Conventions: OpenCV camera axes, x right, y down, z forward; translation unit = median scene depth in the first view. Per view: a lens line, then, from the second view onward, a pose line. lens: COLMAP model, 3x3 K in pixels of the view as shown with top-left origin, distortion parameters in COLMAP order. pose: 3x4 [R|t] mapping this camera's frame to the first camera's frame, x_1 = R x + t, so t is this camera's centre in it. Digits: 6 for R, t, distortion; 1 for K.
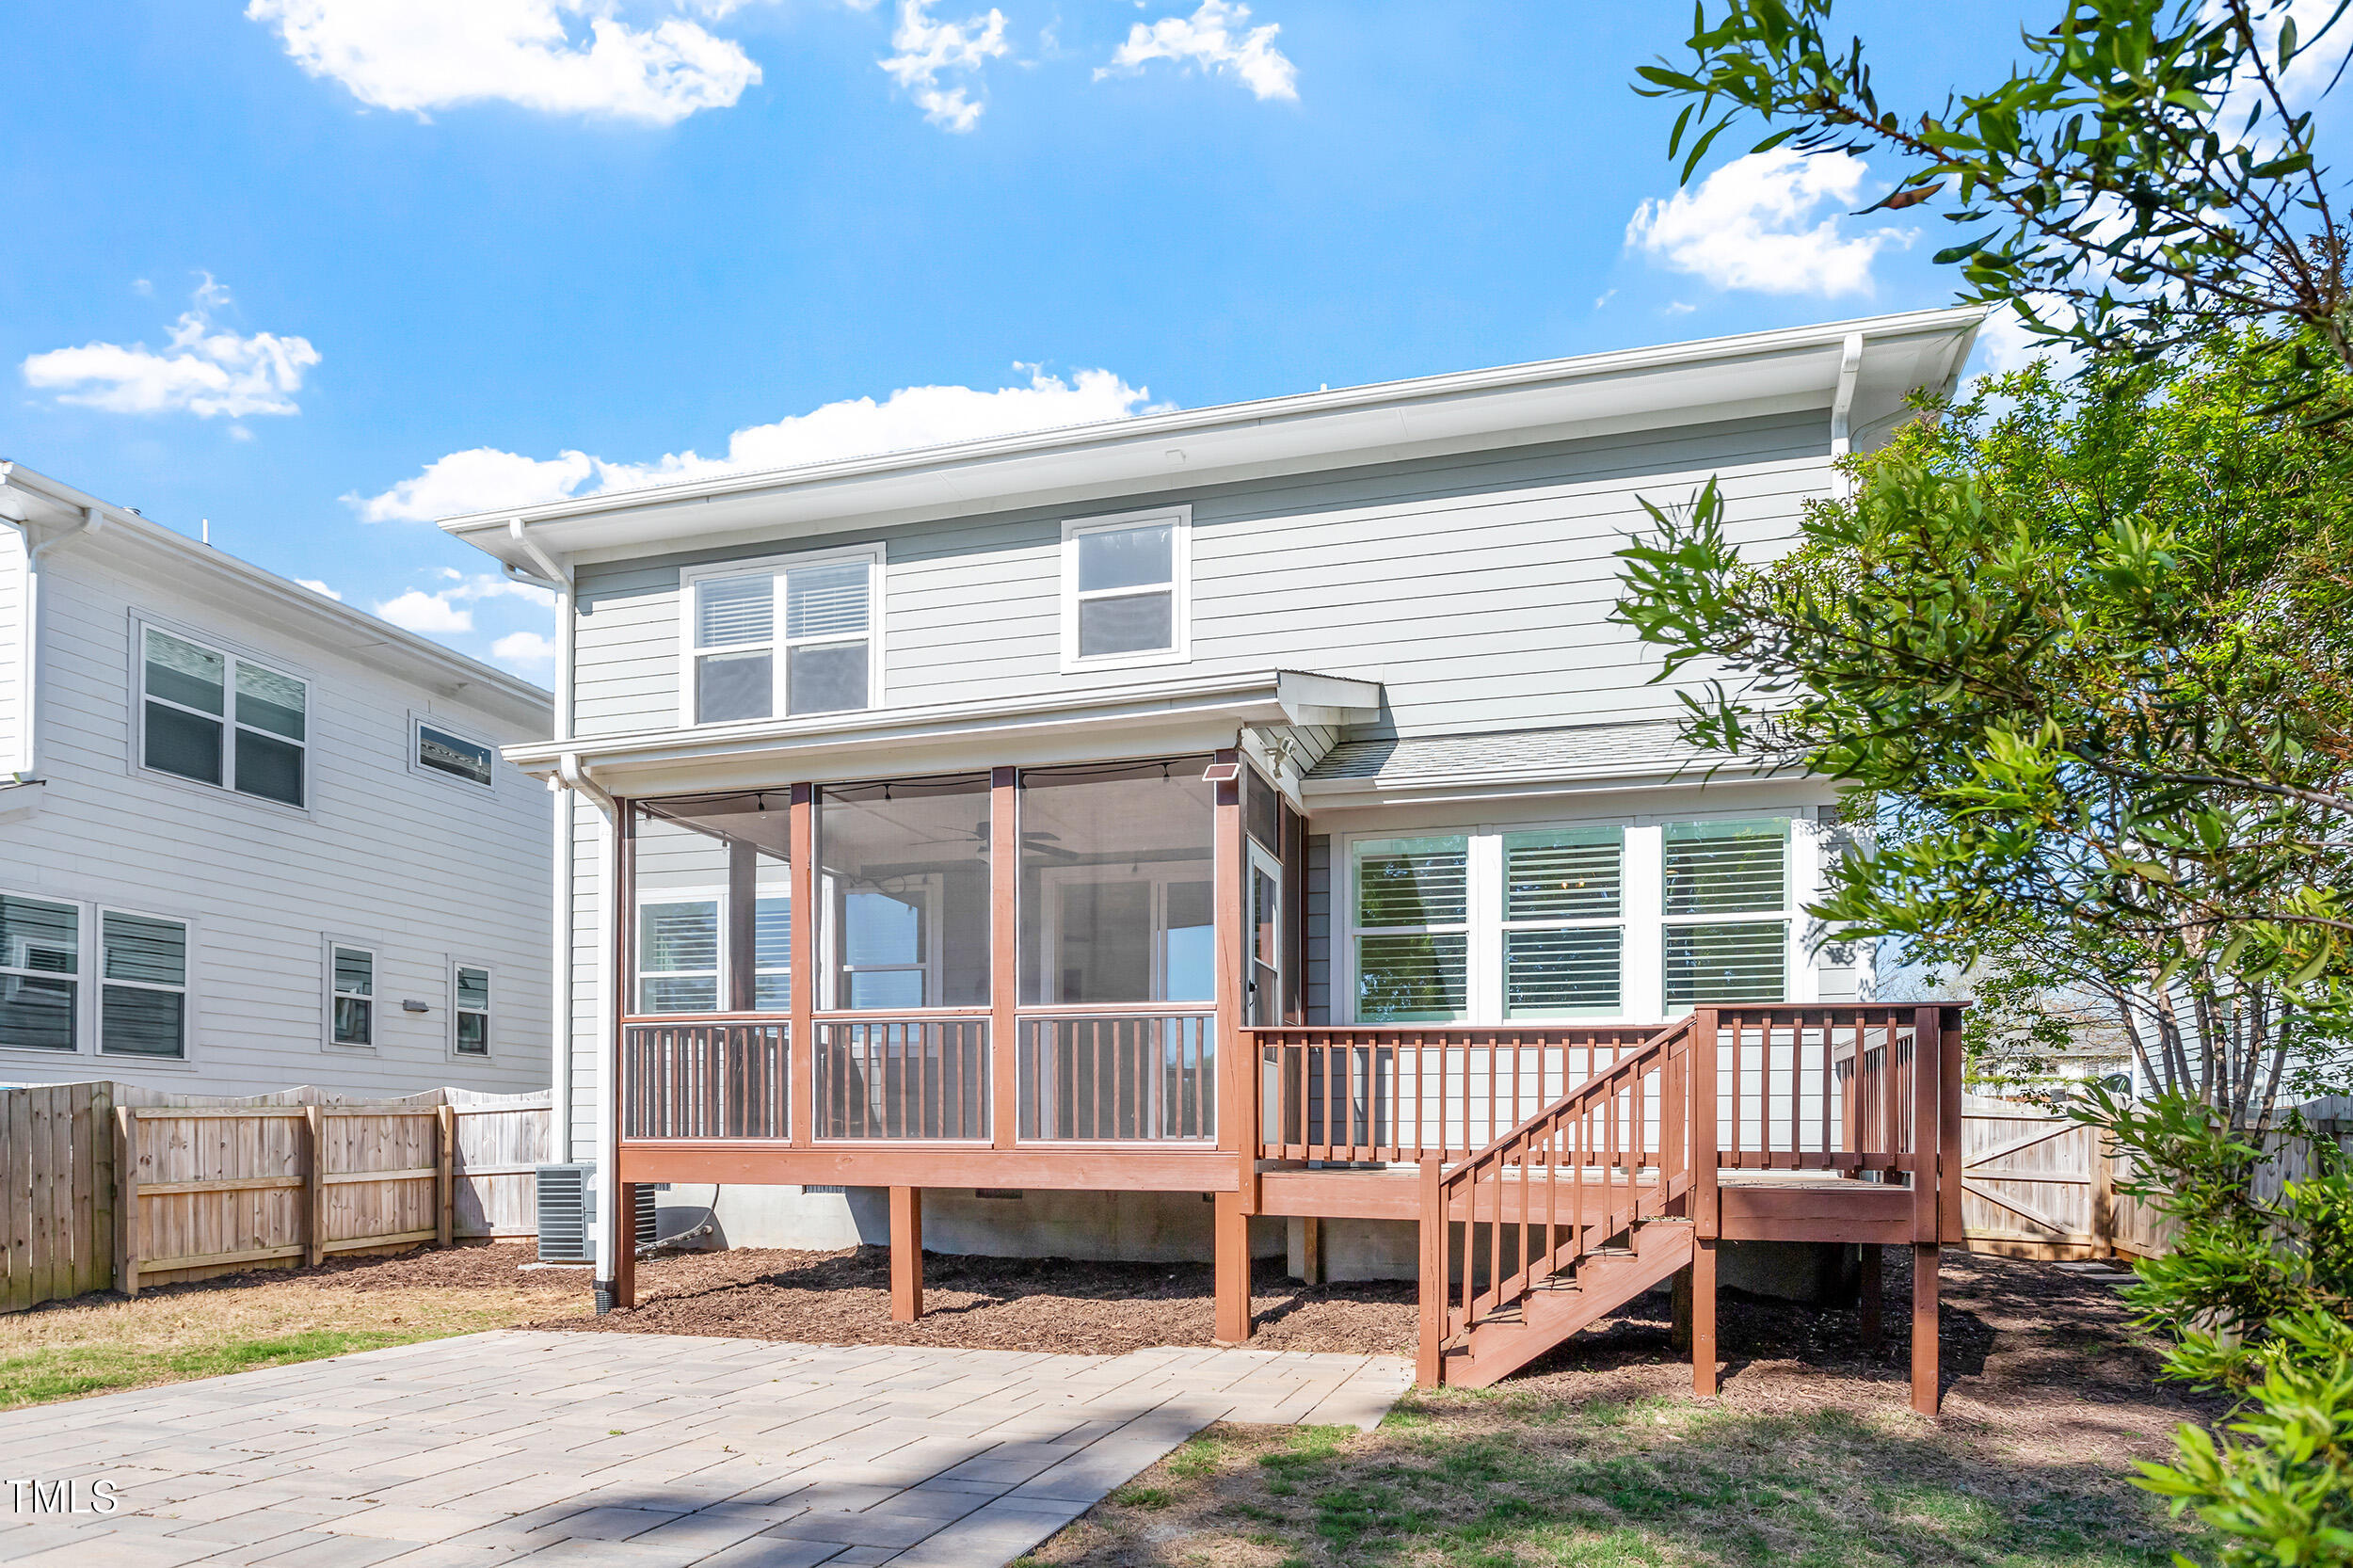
lens RADIAL K [[1345.5, 0, 1236.8], [0, 1345.5, 957.9], [0, 0, 1]] dist [0.000515, -0.000250]
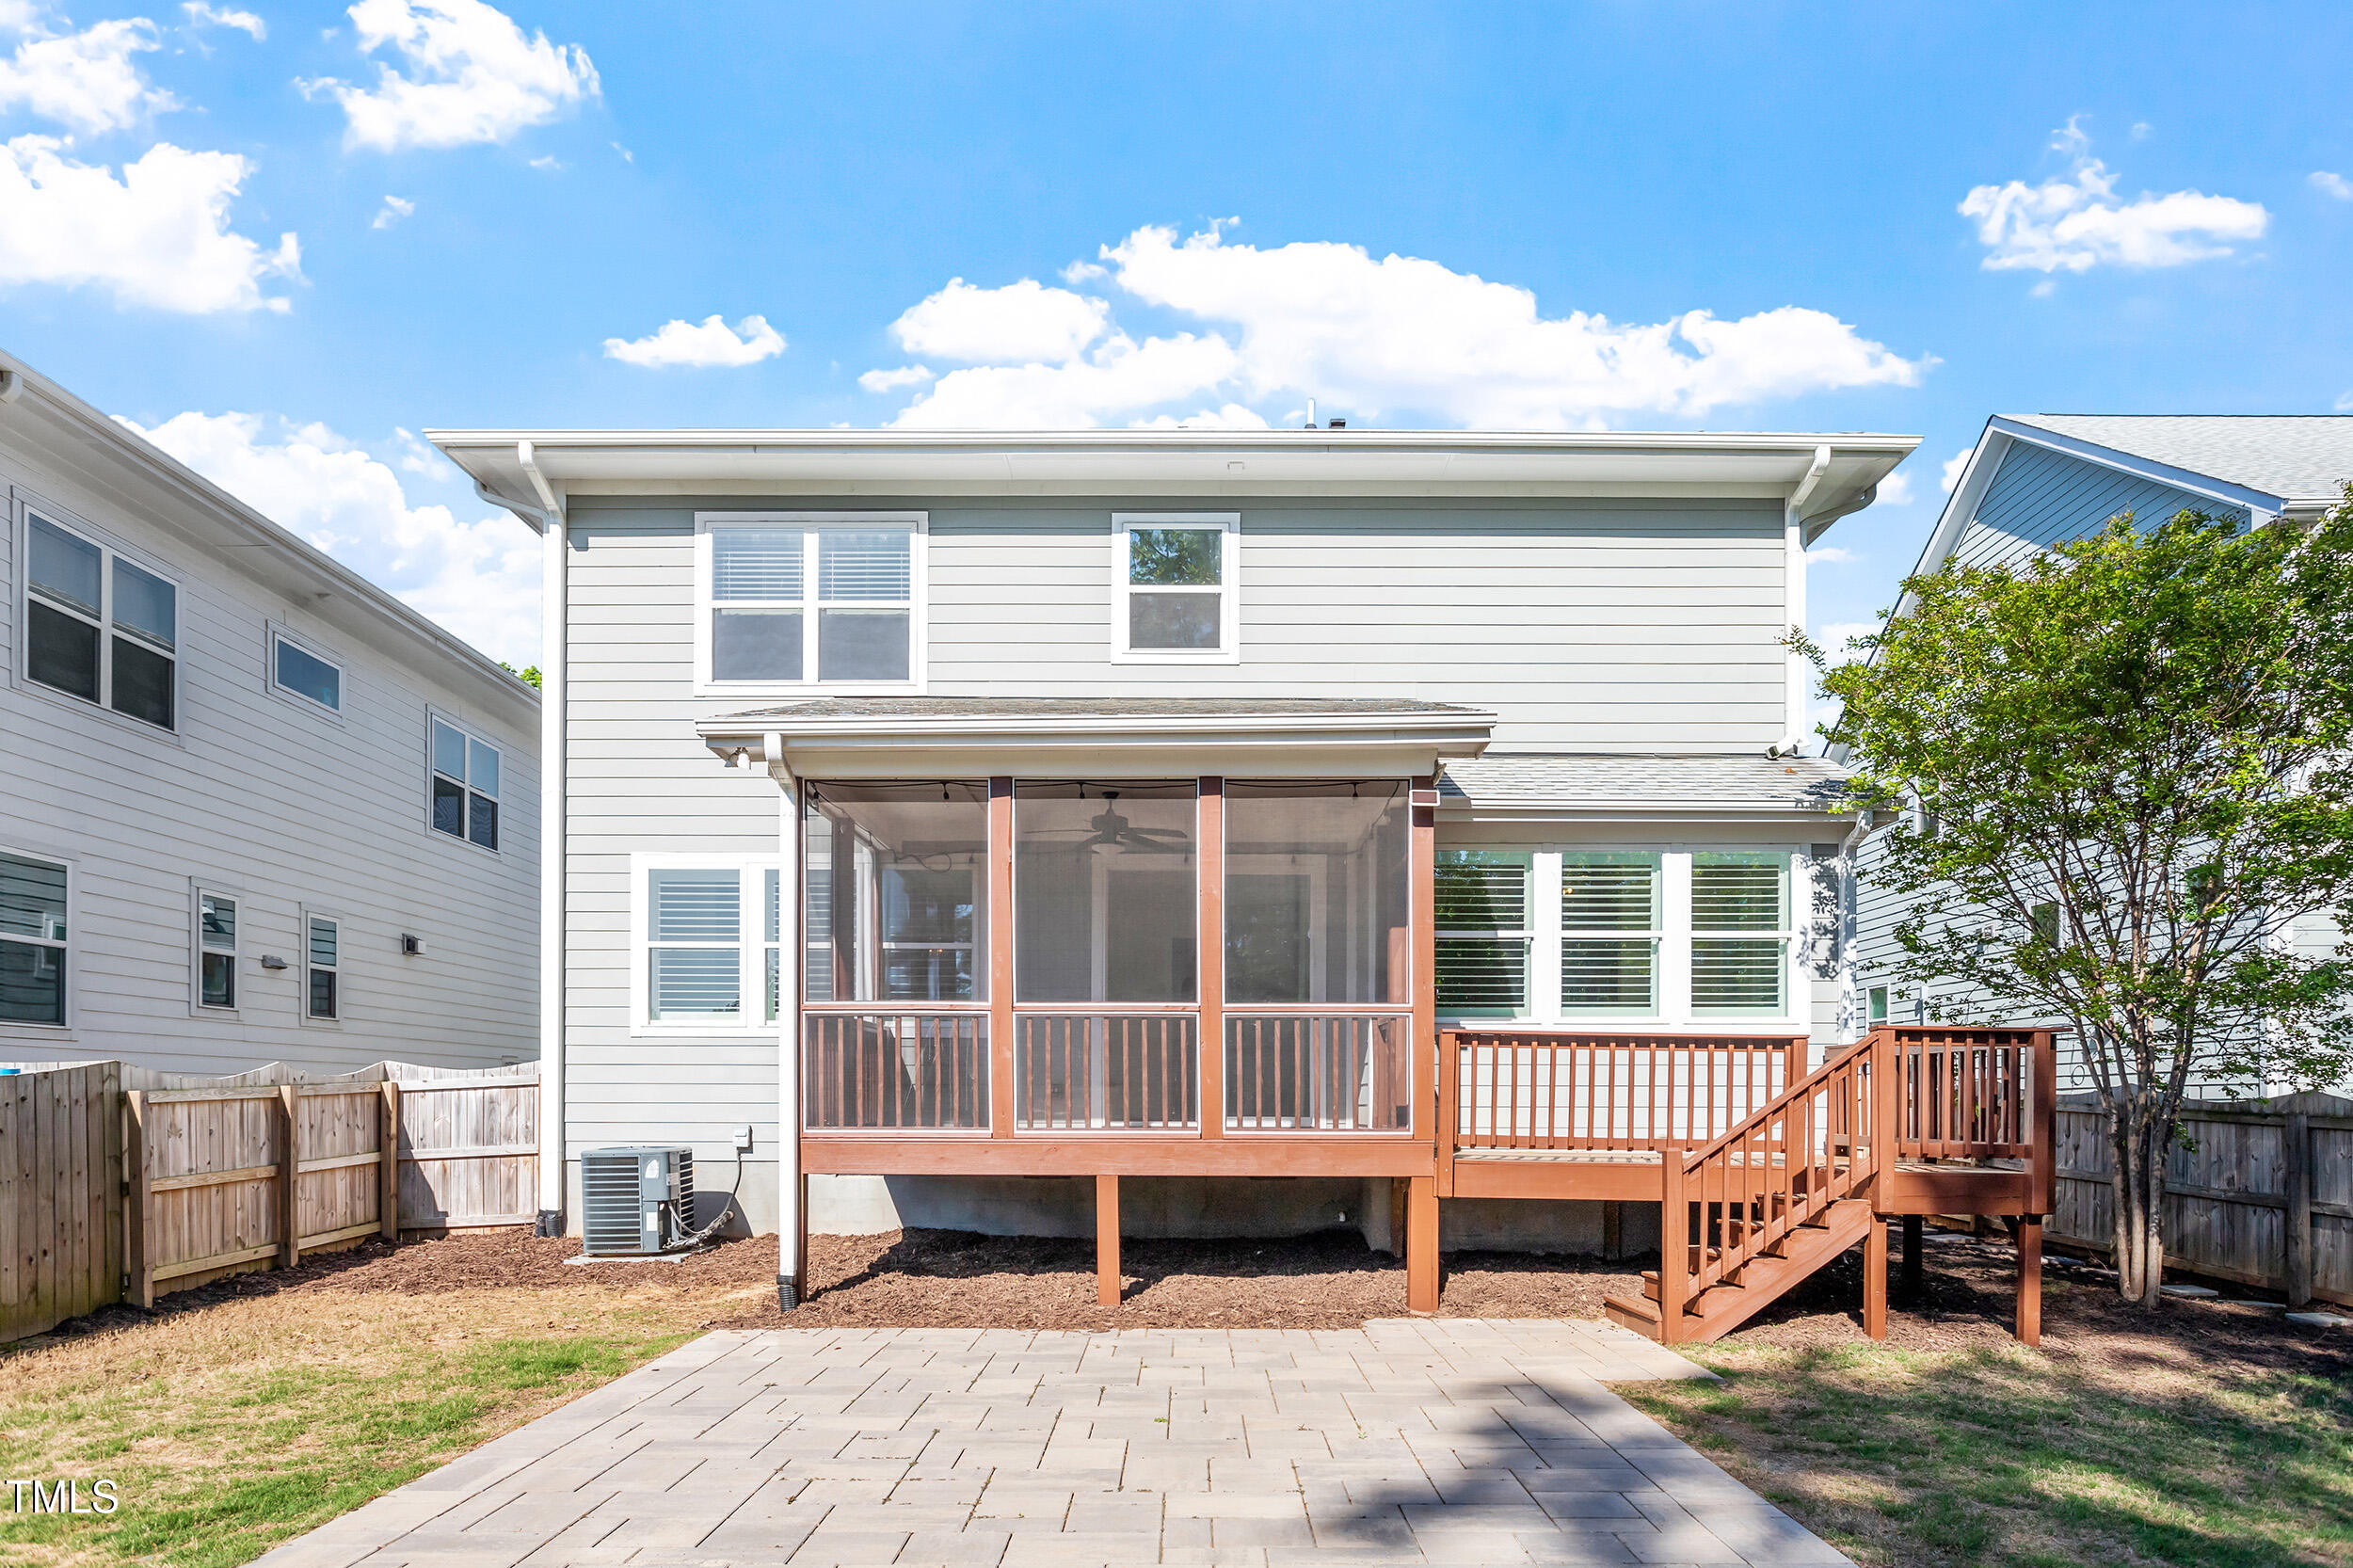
lens RADIAL K [[1409.7, 0, 1178.8], [0, 1409.7, 897.9], [0, 0, 1]] dist [0.001073, 0.000310]
pose [[0.961641, 0.039644, 0.271431, -0.382172], [-0.039247, 0.999206, -0.006893, -0.029319], [-0.271489, -0.004025, 0.962433, -0.047146]]
